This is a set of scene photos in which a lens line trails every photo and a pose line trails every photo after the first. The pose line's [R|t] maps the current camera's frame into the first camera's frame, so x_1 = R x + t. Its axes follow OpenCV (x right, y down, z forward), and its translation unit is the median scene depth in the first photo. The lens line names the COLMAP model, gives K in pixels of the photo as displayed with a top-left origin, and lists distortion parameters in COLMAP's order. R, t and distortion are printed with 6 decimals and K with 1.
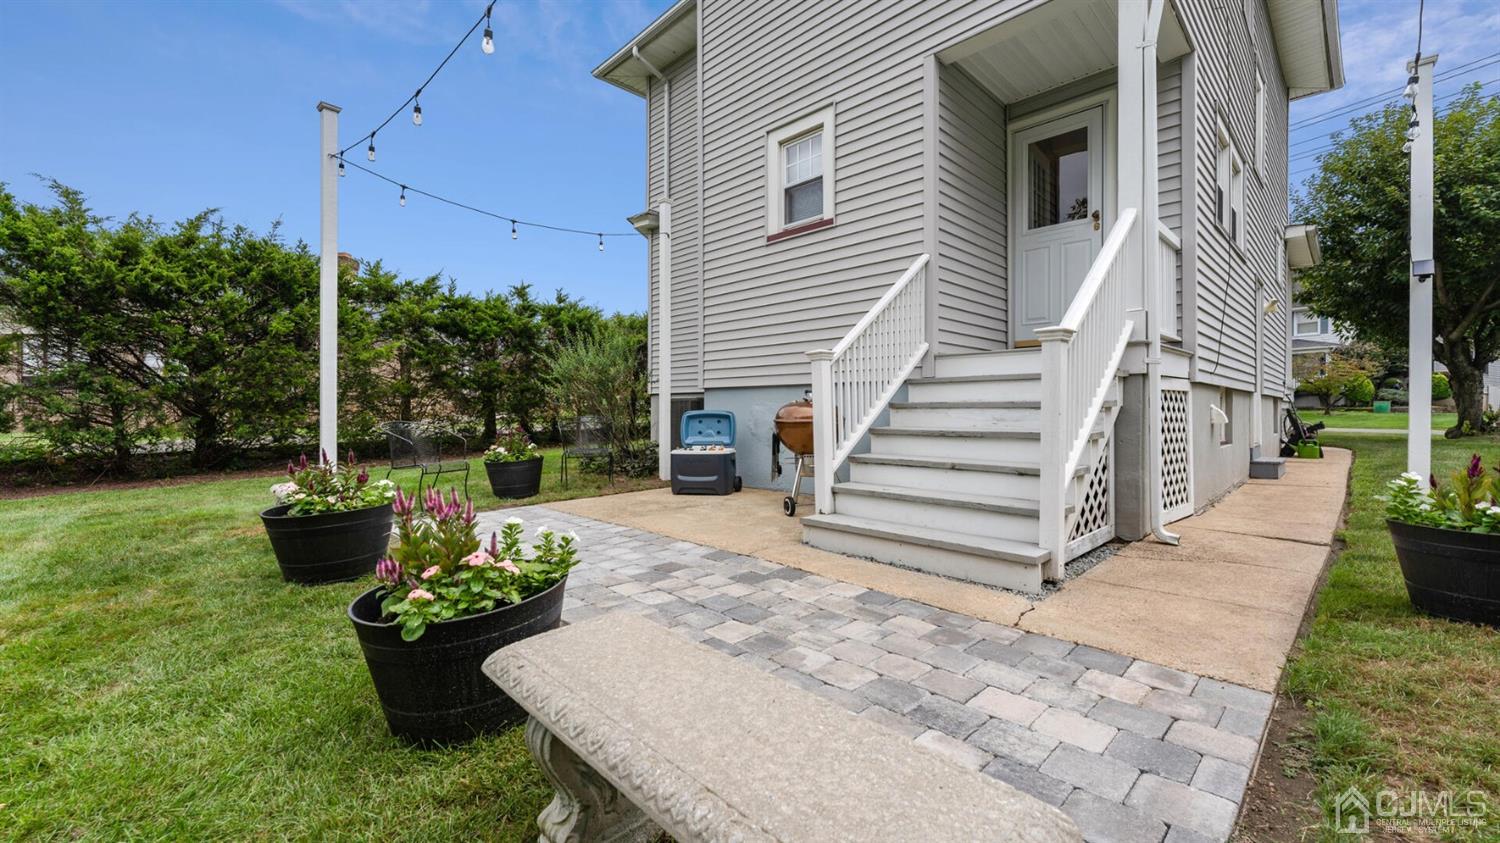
lens RADIAL K [[607.6, 0, 746.4], [0, 607.6, 401.2], [0, 0, 1]] dist [-0.002650, -0.000008]
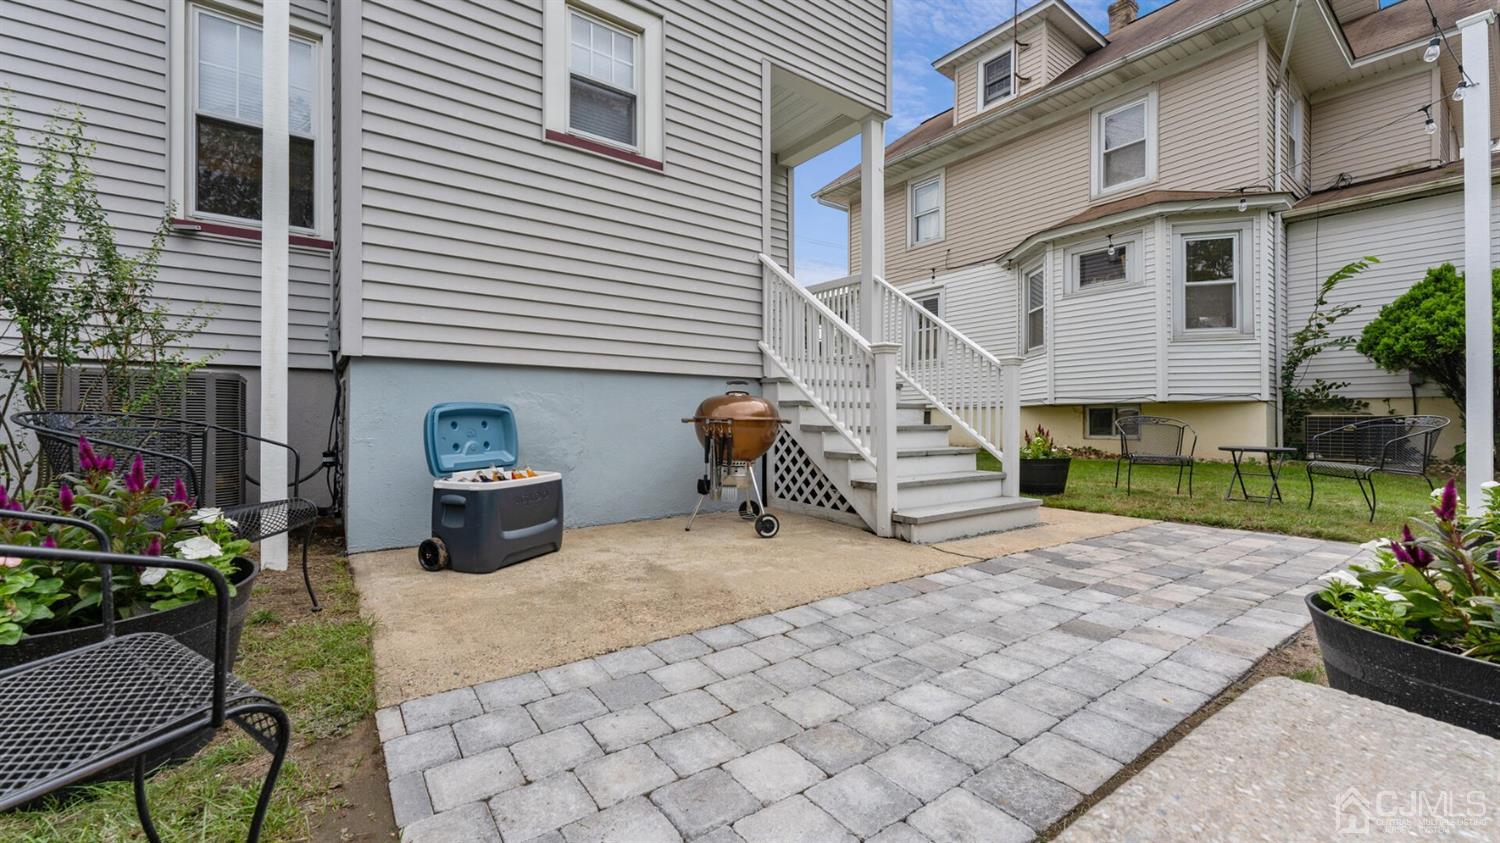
lens RADIAL K [[607.6, 0, 745.3], [0, 607.6, 415.6], [0, 0, 1]] dist [-0.002650, -0.000008]
pose [[0.140280, 0.014650, 0.990004, -0.604828], [-0.014529, 0.999813, -0.012736, 0.032641], [-0.990005, -0.012597, 0.140466, 0.769156]]
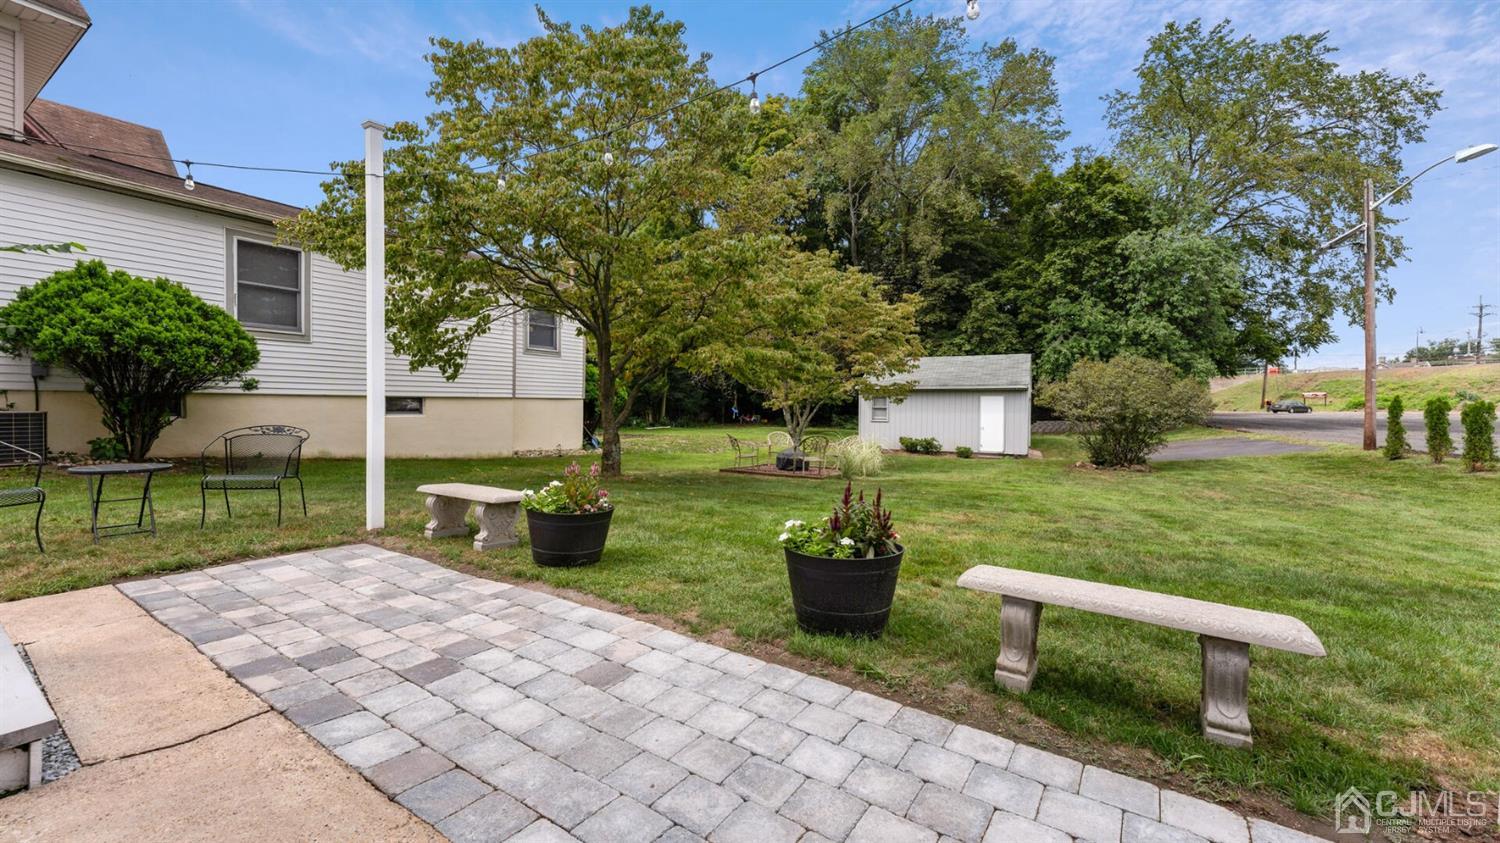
lens RADIAL K [[607.6, 0, 739.5], [0, 607.6, 411.2], [0, 0, 1]] dist [-0.002650, -0.000008]
pose [[-0.979642, 0.003282, -0.200728, -0.192118], [0.001819, 0.999970, 0.007476, -0.015005], [0.200746, 0.006958, -0.979619, 1.016347]]
